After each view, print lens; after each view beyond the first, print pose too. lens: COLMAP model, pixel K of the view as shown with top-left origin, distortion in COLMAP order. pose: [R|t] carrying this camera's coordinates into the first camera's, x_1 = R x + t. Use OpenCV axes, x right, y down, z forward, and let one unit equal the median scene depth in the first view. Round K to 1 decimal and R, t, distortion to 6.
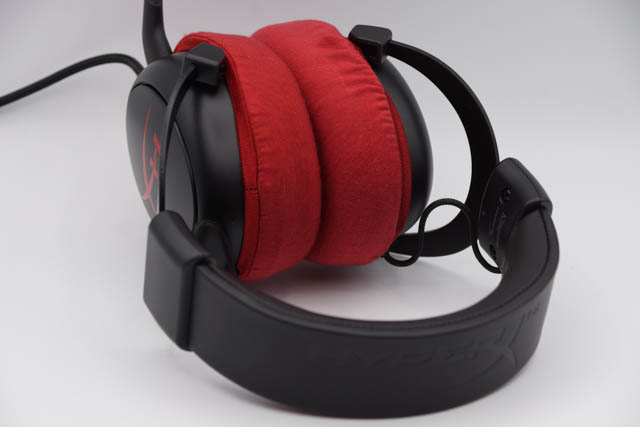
lens RADIAL K [[2265.4, 0, 320.0], [0, 2265.4, 213.5], [0, 0, 1]] dist [-2.225181, 58.260942]
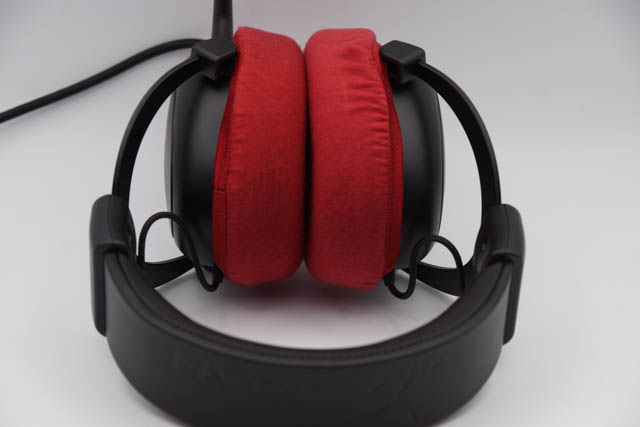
lens RADIAL K [[2265.4, 0, 320.0], [0, 2265.4, 213.5], [0, 0, 1]] dist [-2.225181, 58.260942]
pose [[0.918187, 0.169261, -0.358167, 0.354287], [-0.168767, 0.985107, 0.032893, -0.039227], [0.358400, 0.030245, 0.933078, 0.102795]]
